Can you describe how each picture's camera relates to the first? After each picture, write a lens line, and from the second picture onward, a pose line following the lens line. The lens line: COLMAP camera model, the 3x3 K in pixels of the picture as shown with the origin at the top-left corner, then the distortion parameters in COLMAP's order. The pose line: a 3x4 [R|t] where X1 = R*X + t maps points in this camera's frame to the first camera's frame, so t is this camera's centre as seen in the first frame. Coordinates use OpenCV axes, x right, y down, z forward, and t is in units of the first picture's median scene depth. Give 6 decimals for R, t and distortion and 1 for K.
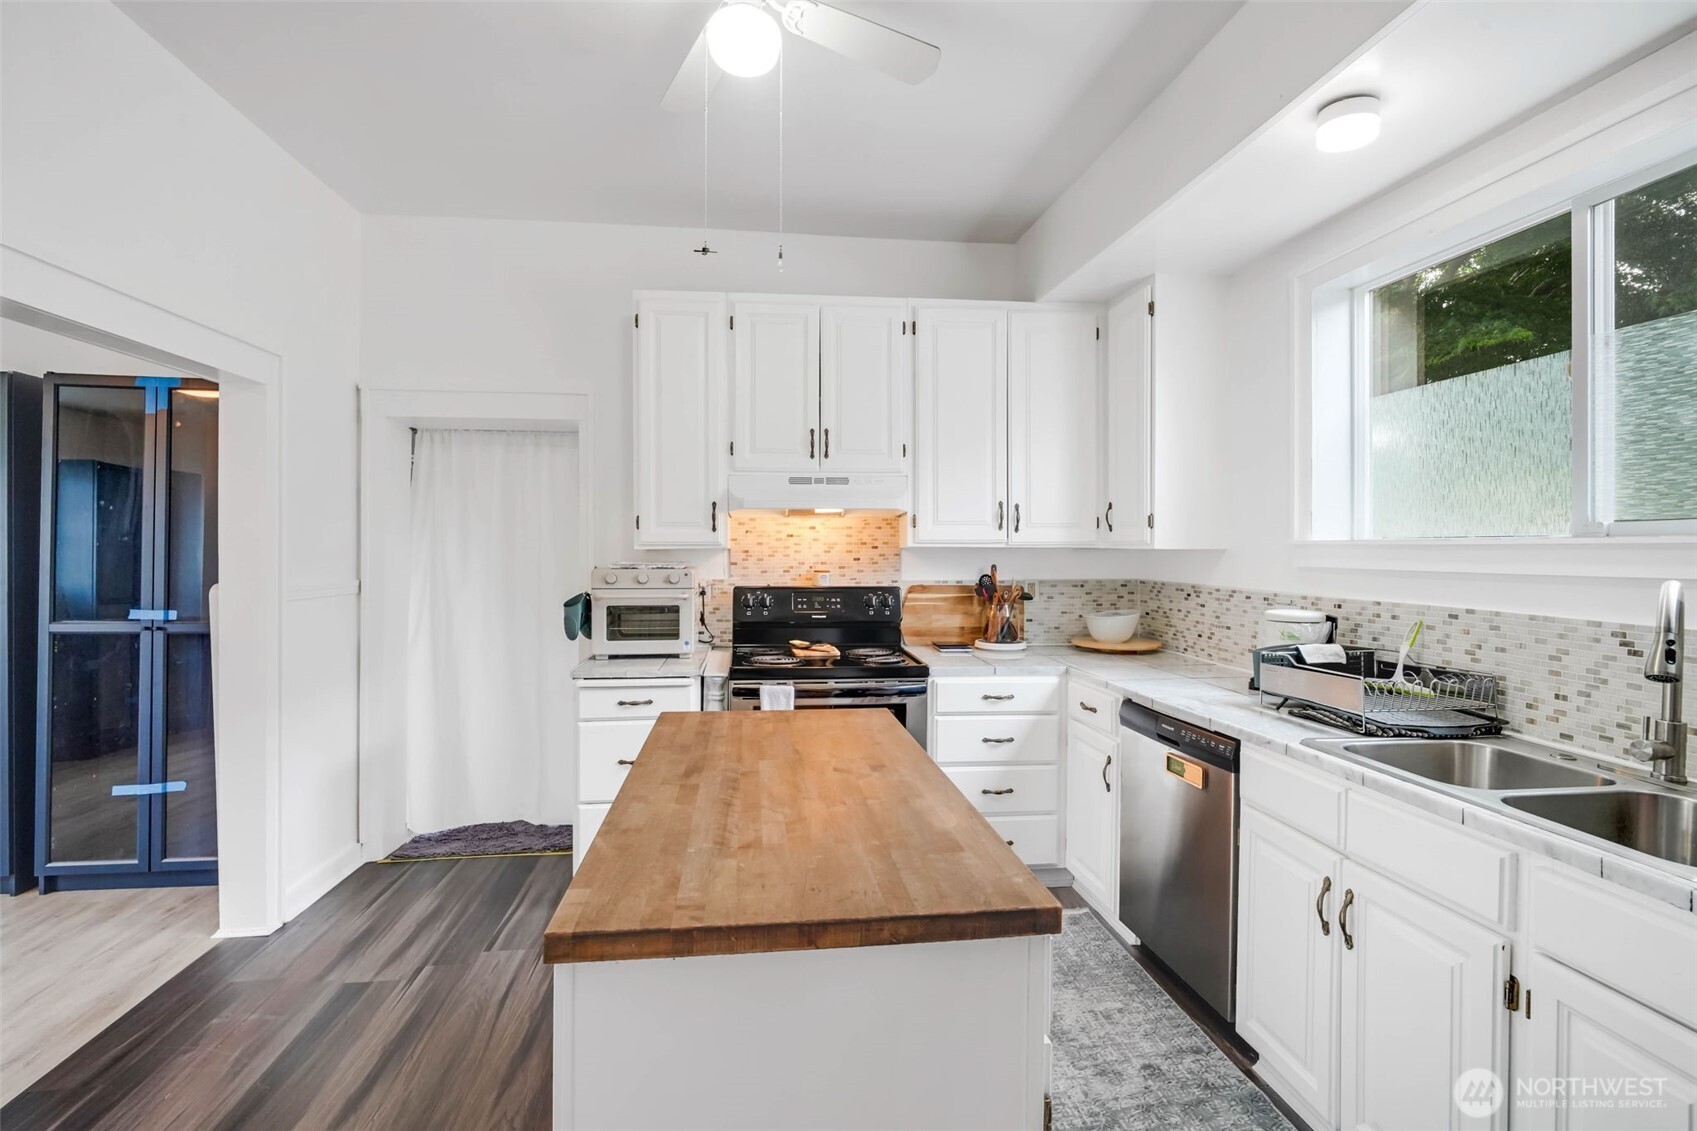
lens RADIAL K [[791.4, 0, 843.6], [0, 791.4, 560.0], [0, 0, 1]] dist [-0.006667, 0.000236]
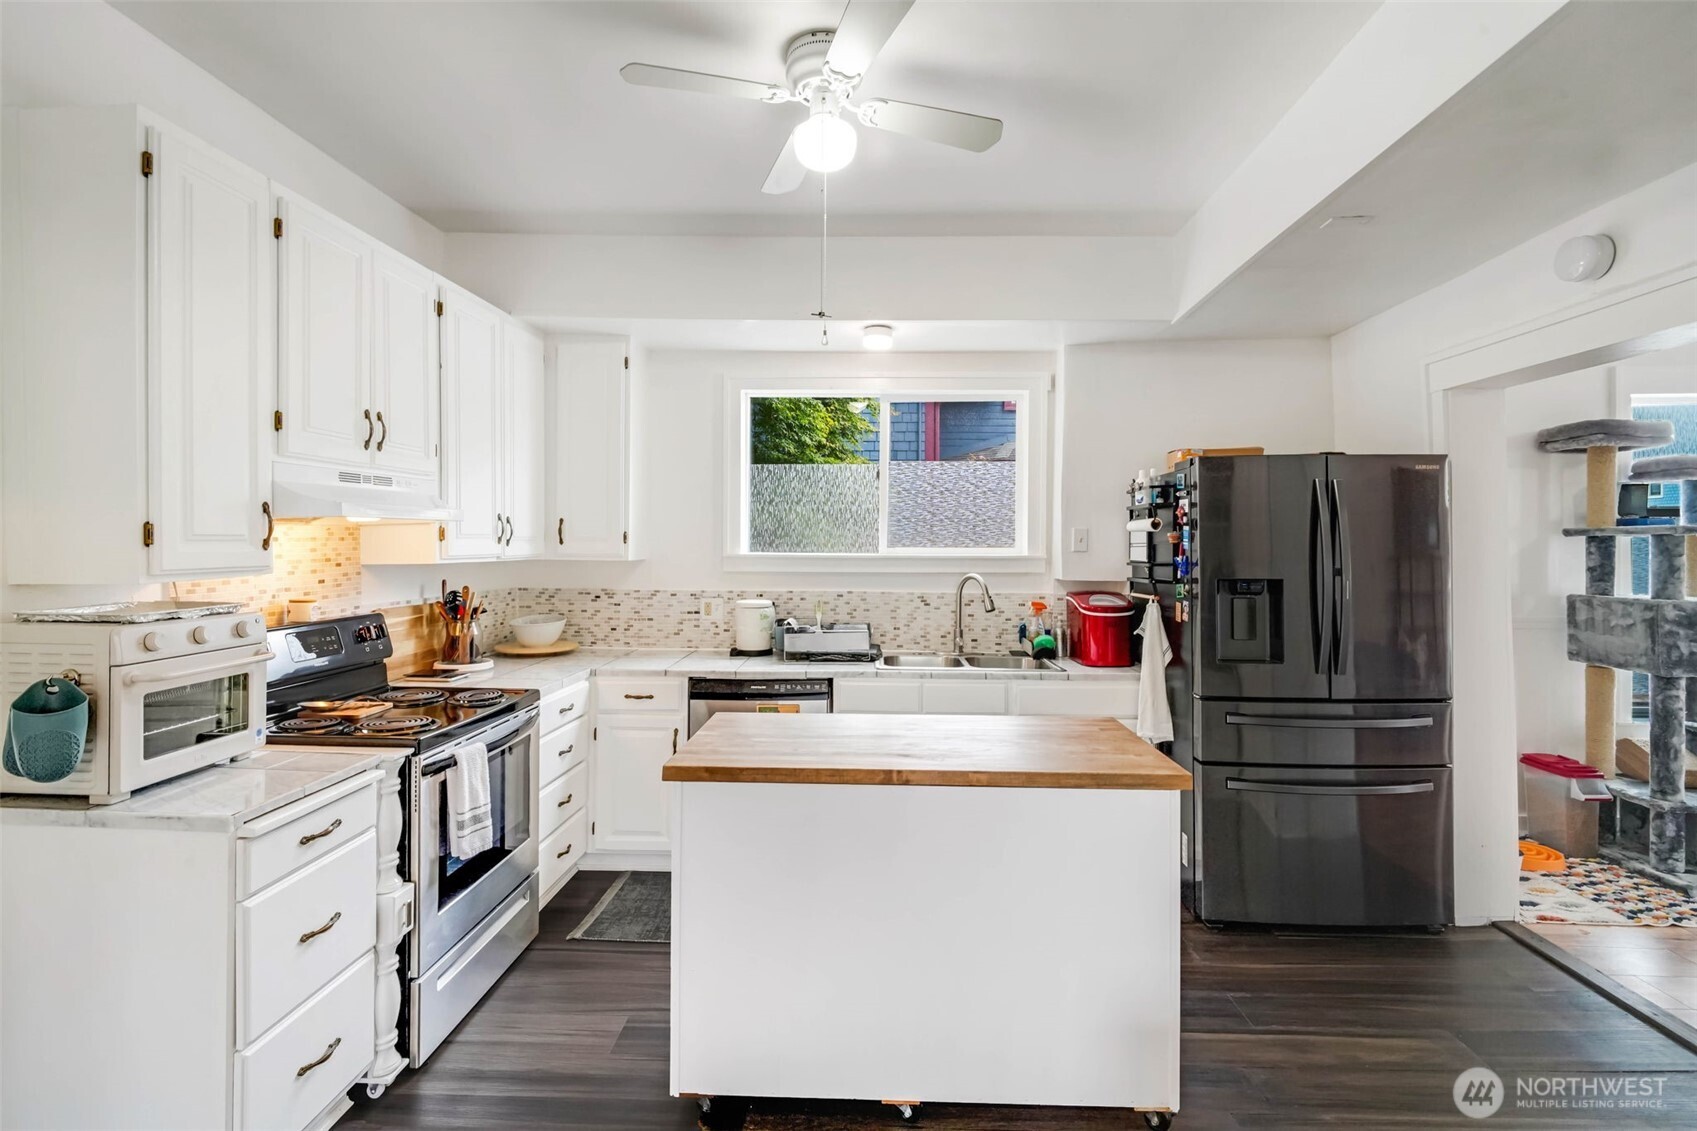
lens RADIAL K [[791.4, 0, 850.5], [0, 791.4, 547.6], [0, 0, 1]] dist [-0.006667, 0.000236]
pose [[0.154999, -0.008307, 0.987880, -0.698926], [0.009020, 0.999935, 0.006993, -0.036447], [-0.987874, 0.007827, 0.155063, 0.430646]]
